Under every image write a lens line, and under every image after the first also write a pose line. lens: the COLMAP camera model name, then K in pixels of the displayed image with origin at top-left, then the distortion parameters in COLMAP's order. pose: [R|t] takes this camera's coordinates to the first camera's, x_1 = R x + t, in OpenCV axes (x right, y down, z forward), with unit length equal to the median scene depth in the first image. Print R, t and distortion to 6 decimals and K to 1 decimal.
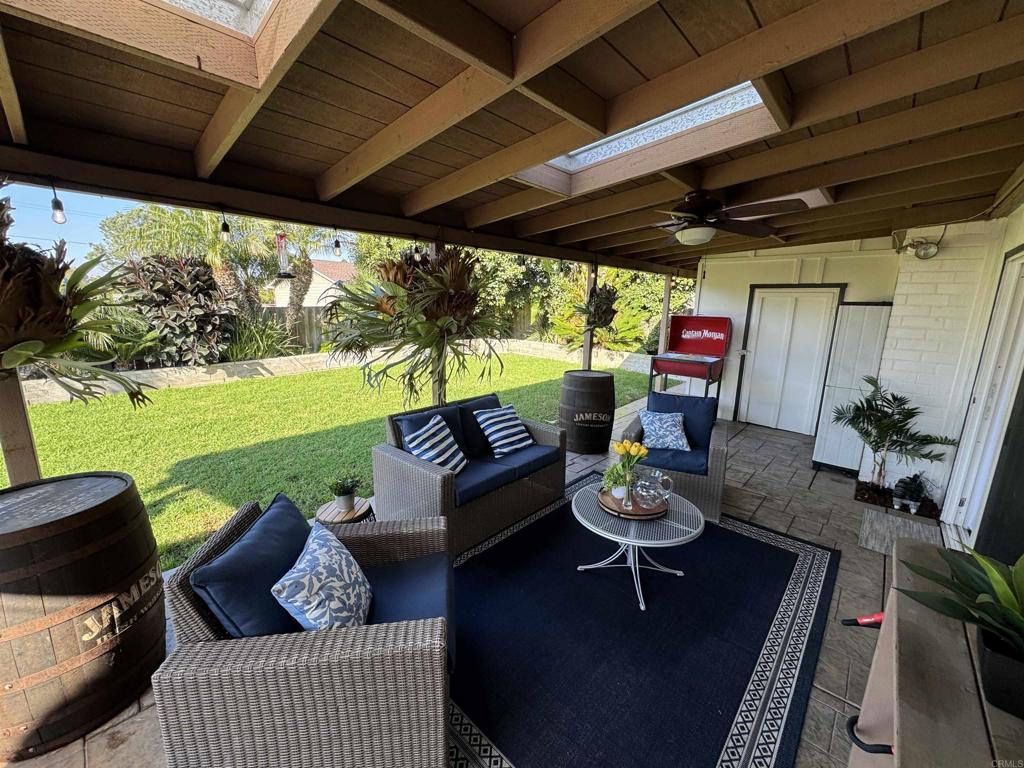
lens RADIAL K [[405.8, 0, 516.3], [0, 405.8, 385.3], [0, 0, 1]] dist [-0.004299, 0.000266]
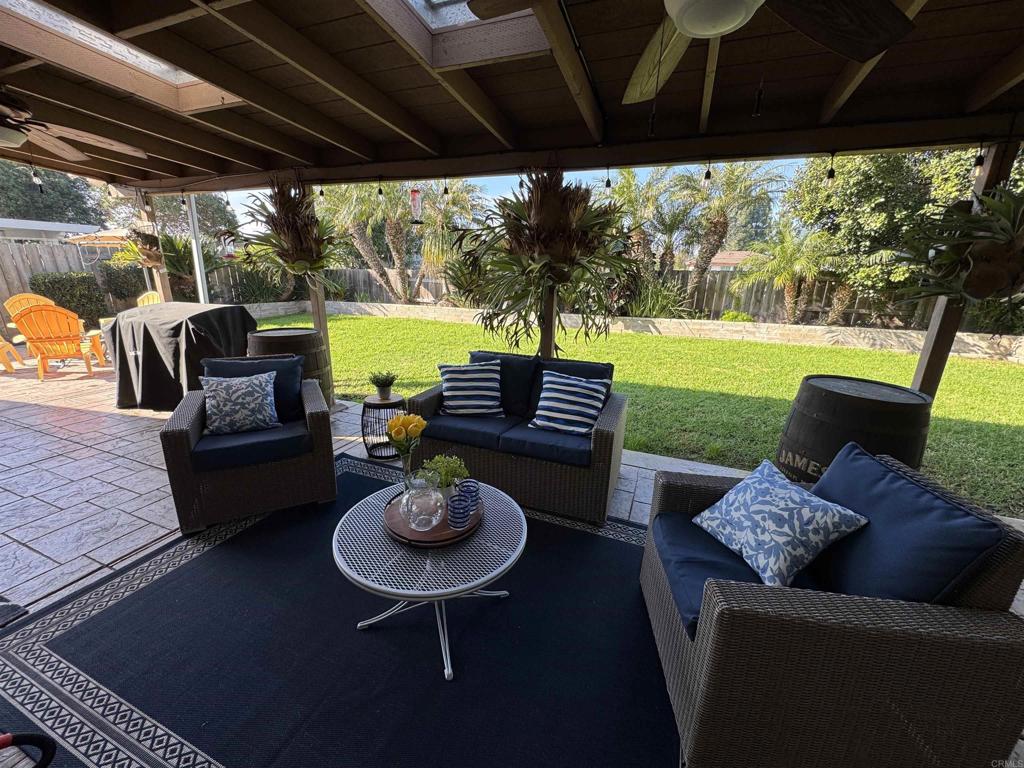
lens RADIAL K [[405.8, 0, 506.6], [0, 405.8, 383.9], [0, 0, 1]] dist [-0.004299, 0.000266]
pose [[0.356028, 0.253839, -0.899338, 0.270655], [-0.203474, 0.960366, 0.190514, -0.023020], [0.912054, 0.115164, 0.393567, 0.250337]]
